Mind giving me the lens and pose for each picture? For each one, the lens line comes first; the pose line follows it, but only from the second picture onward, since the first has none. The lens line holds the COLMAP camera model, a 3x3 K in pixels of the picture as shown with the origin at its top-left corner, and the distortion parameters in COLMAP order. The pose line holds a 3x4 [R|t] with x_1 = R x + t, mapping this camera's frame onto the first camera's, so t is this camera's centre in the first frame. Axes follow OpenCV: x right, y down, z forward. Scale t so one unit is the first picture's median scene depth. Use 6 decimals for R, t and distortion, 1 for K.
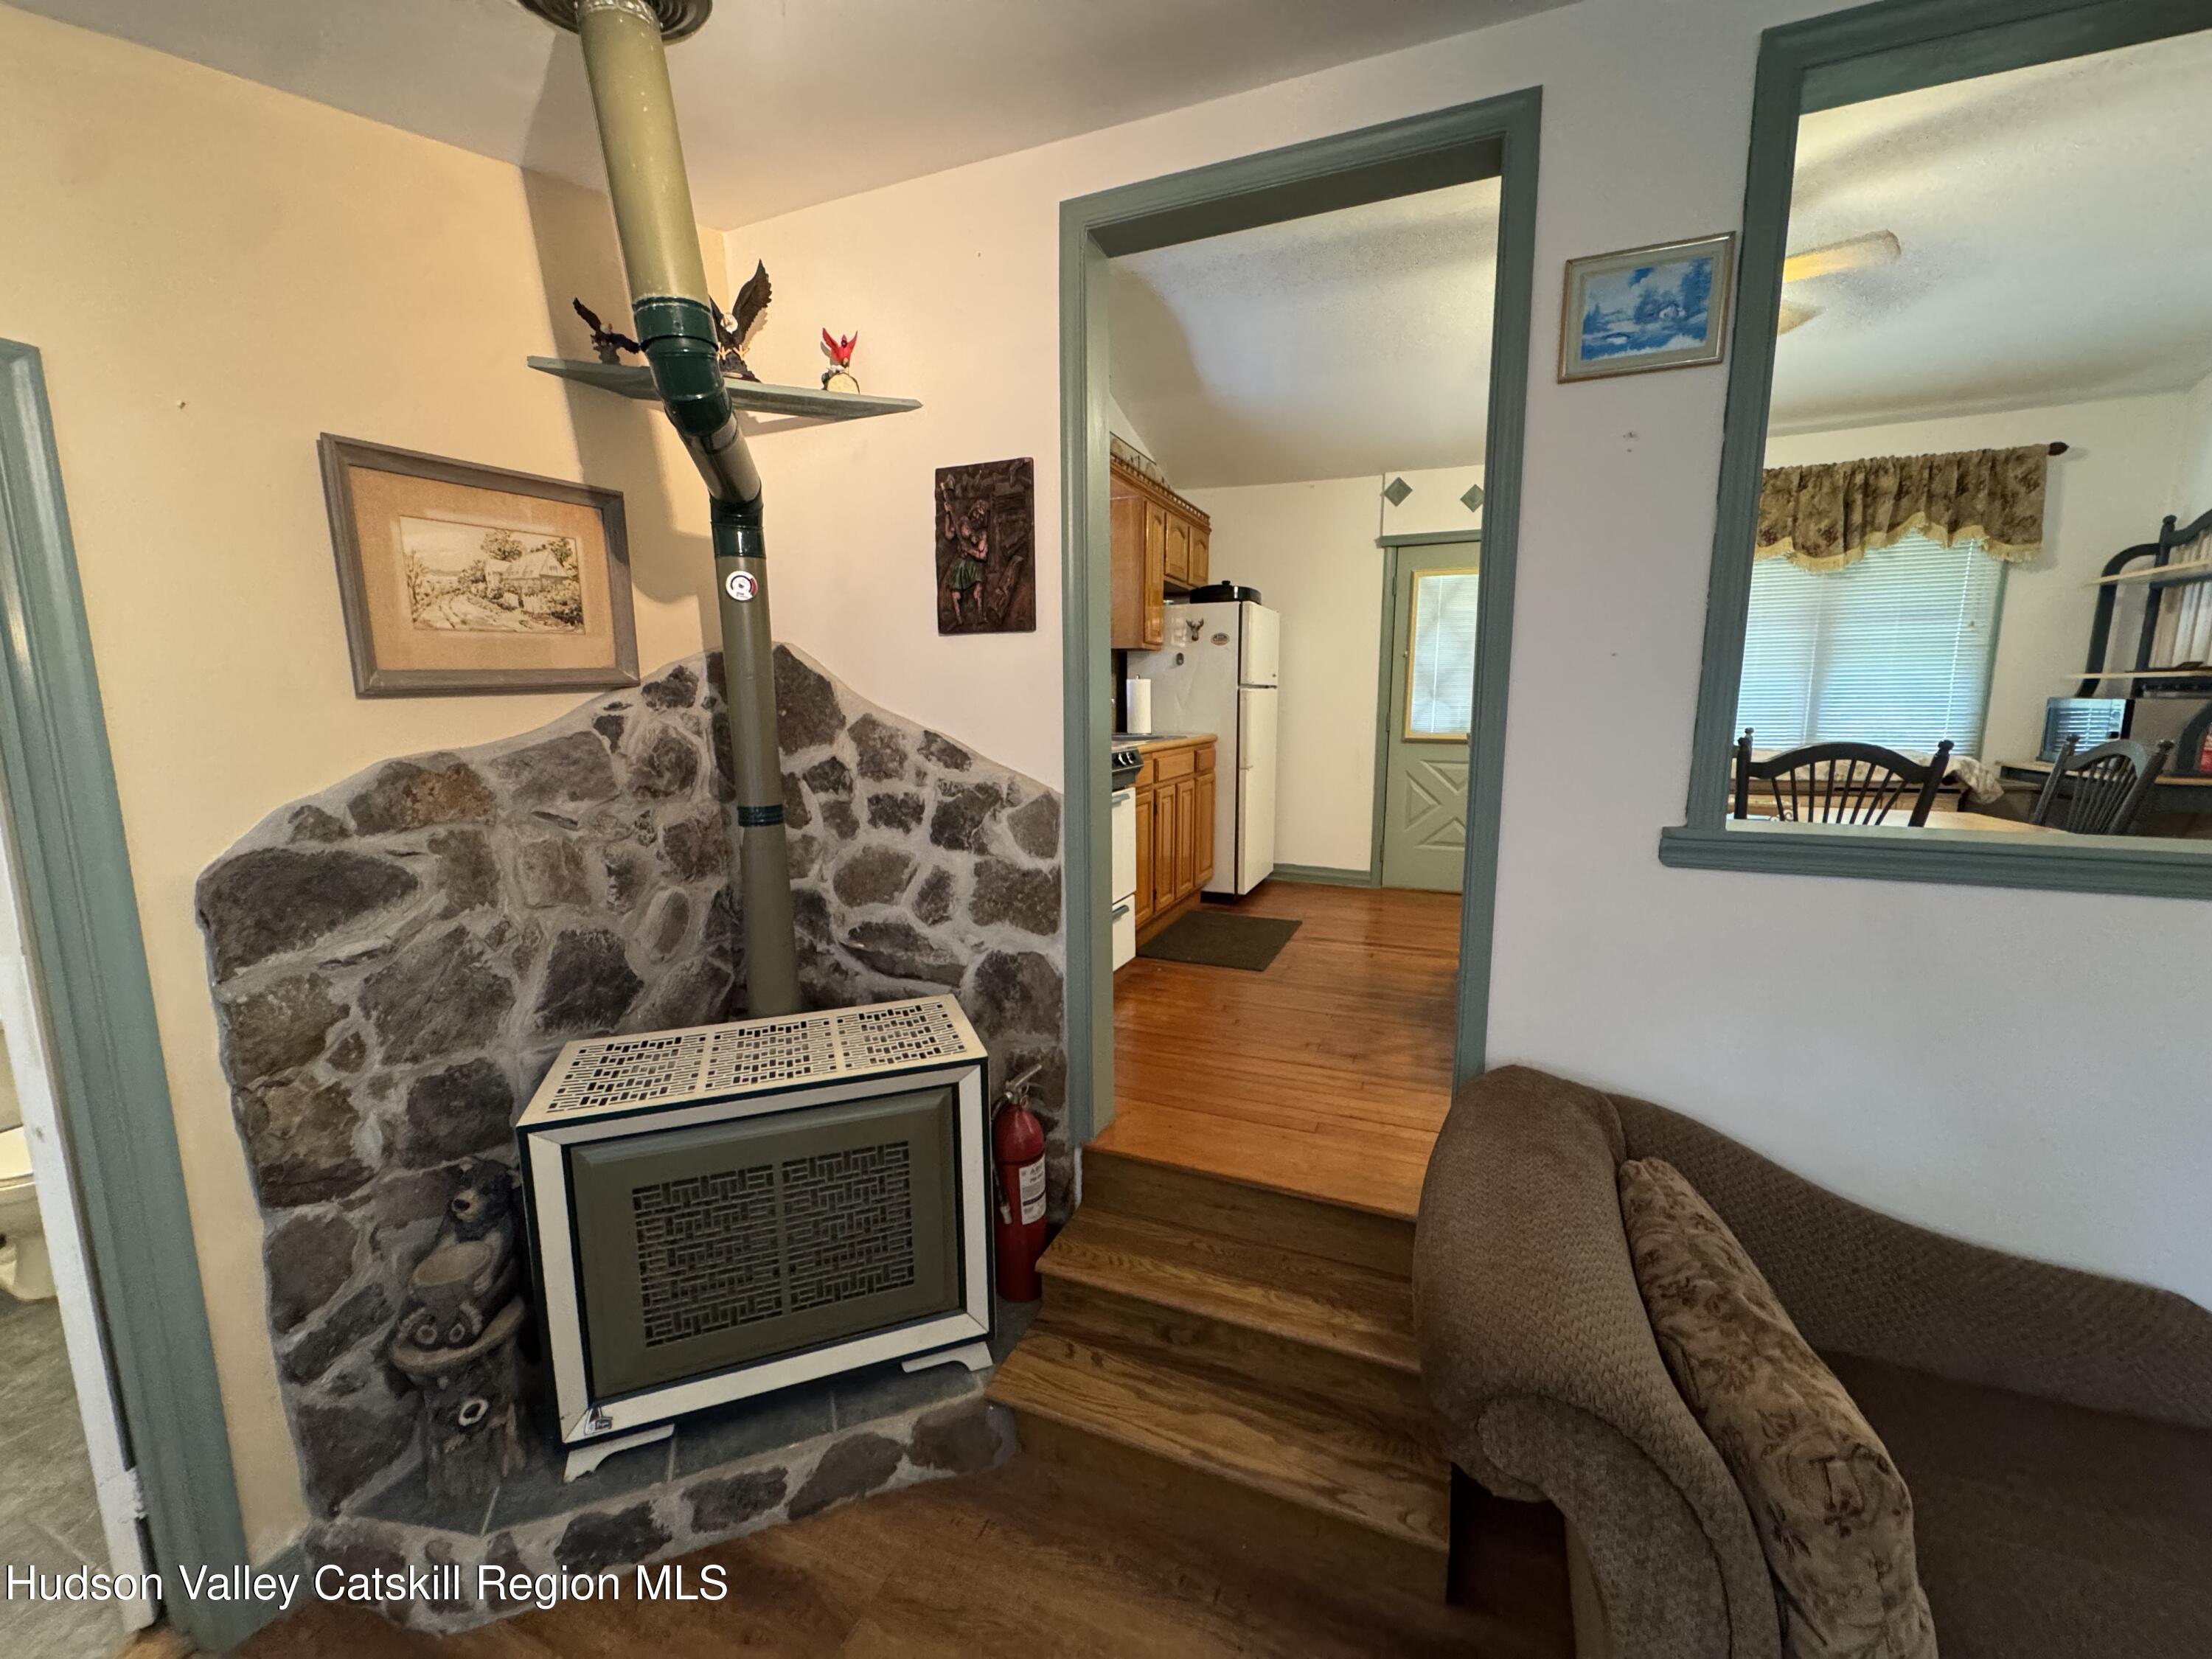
lens RADIAL K [[884.3, 0, 1108.6], [0, 884.3, 822.4], [0, 0, 1]] dist [-0.002657, -0.000173]
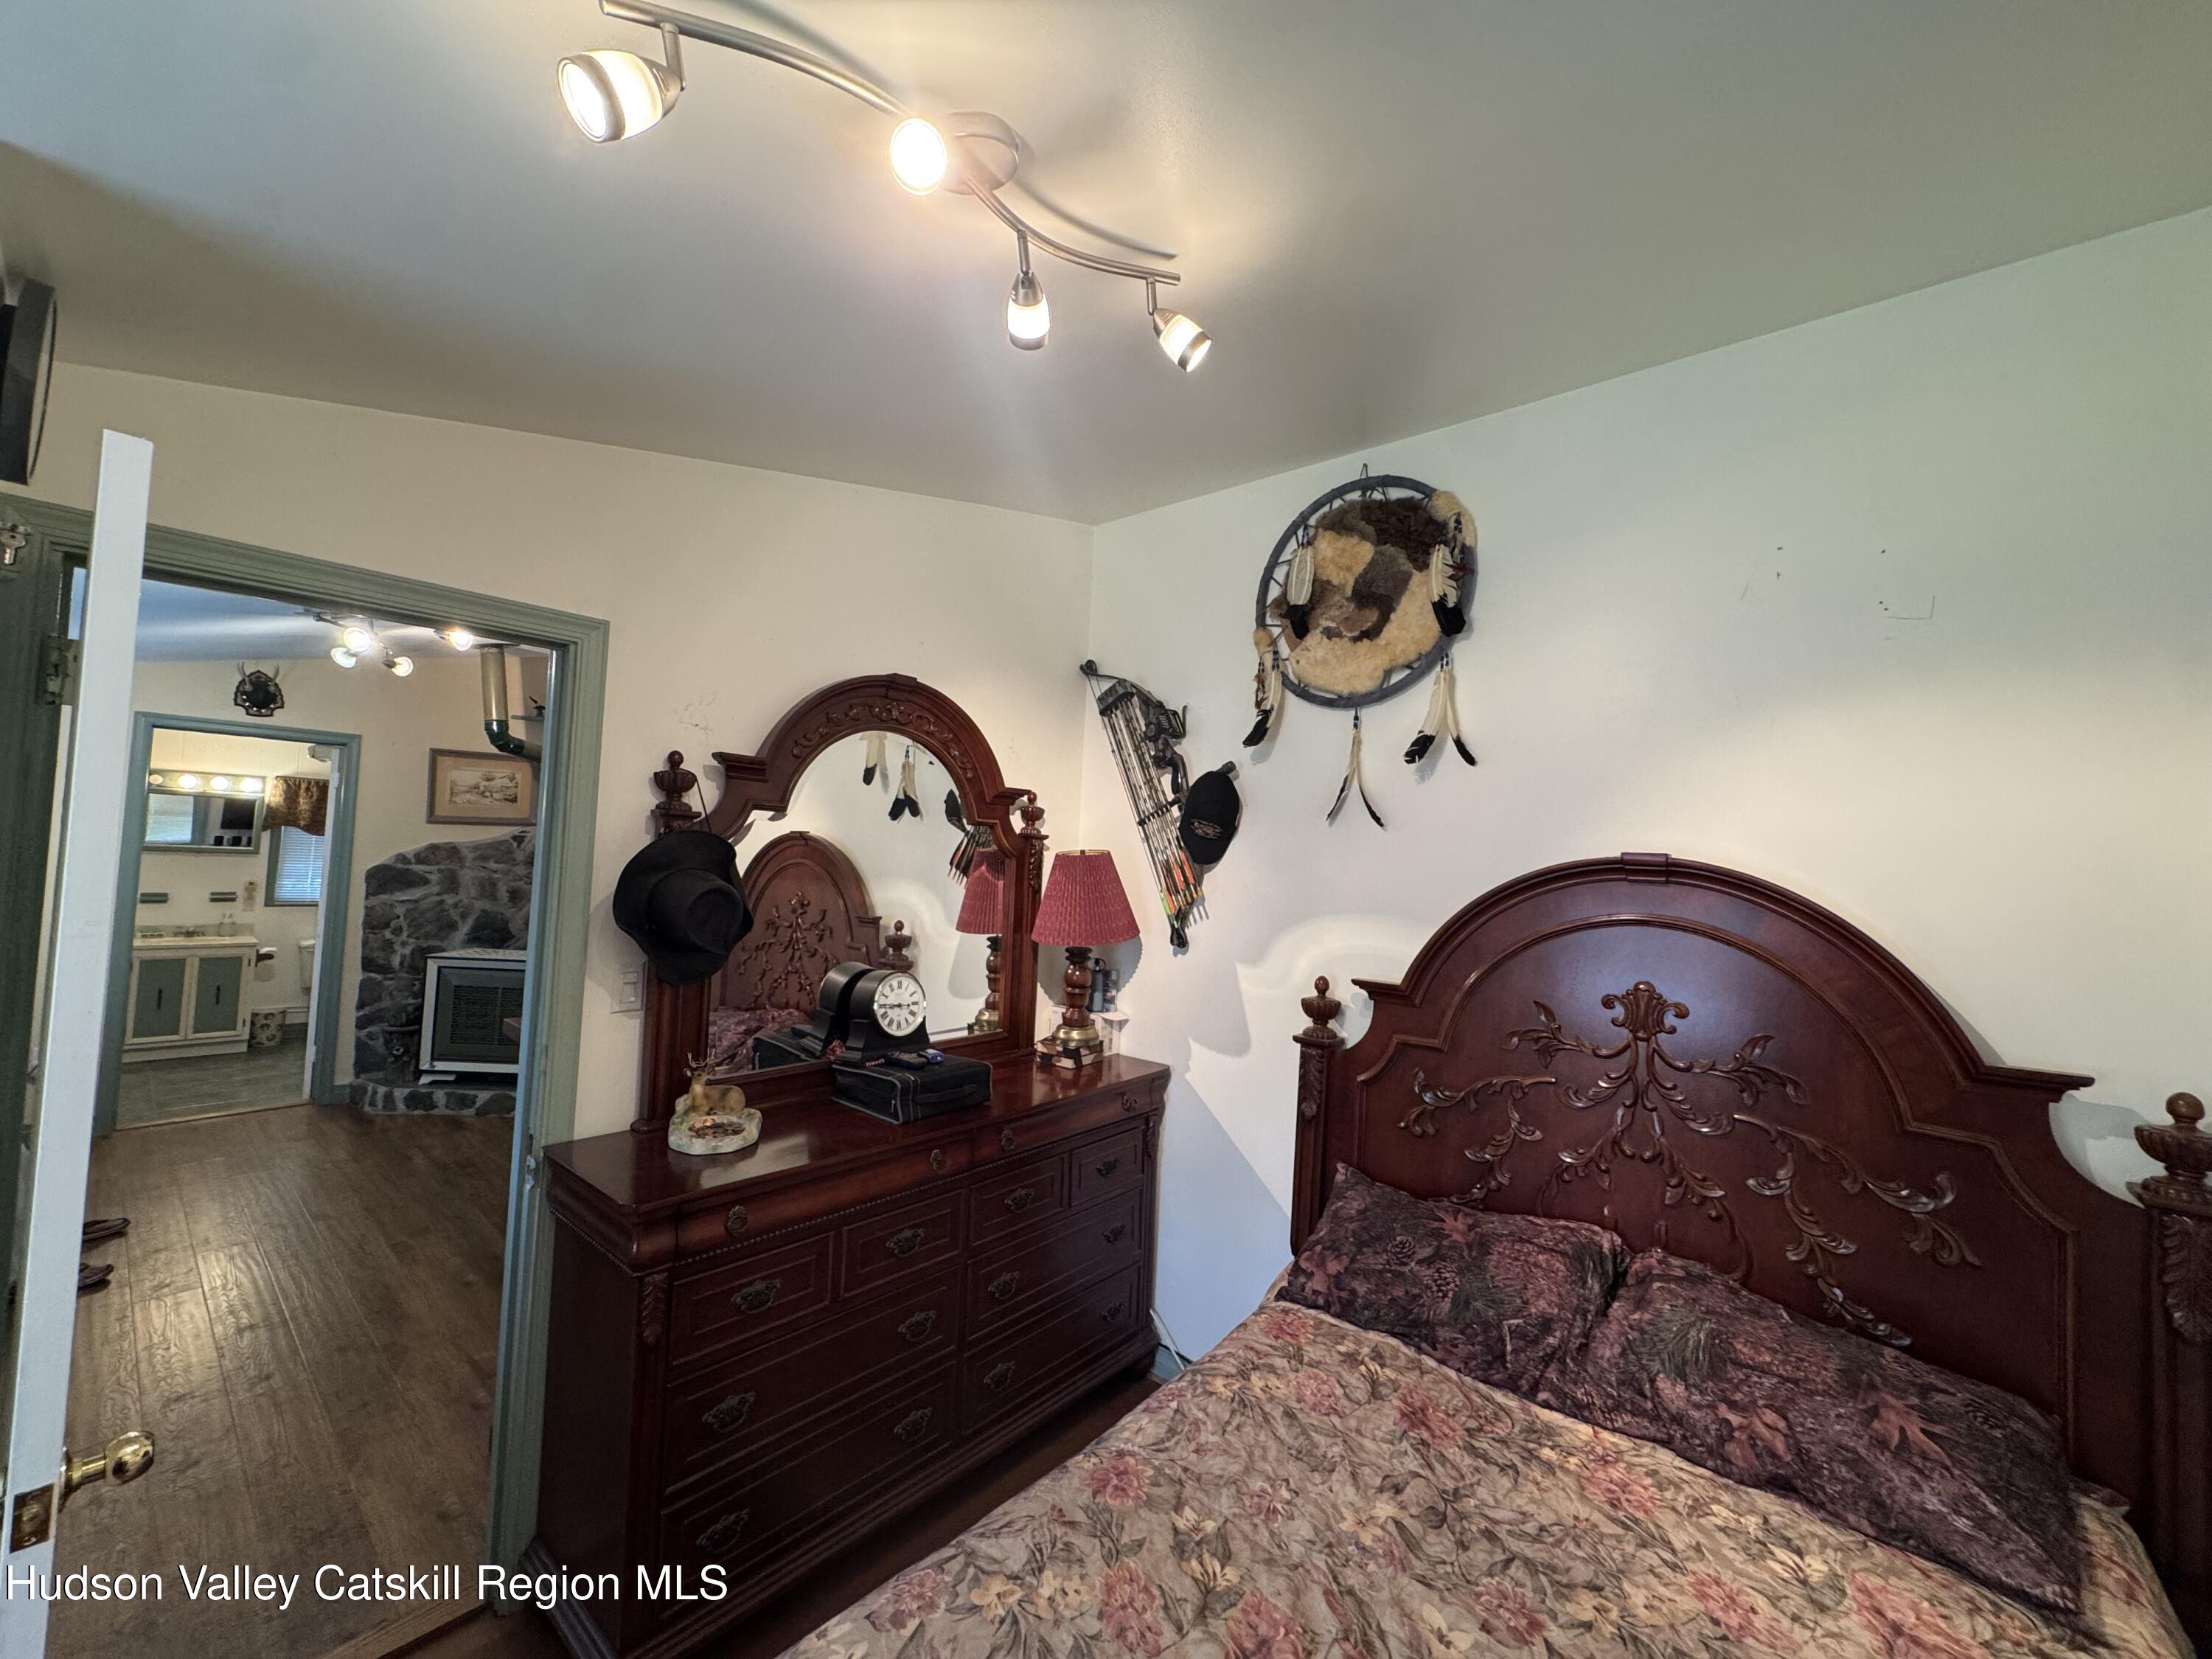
lens RADIAL K [[884.3, 0, 1097.3], [0, 884.3, 825.7], [0, 0, 1]] dist [-0.002657, -0.000173]
pose [[0.945970, 0.040142, -0.321761, 2.462036], [-0.100929, 0.979465, -0.174531, 0.181098], [0.308148, 0.197576, 0.930596, -1.230888]]
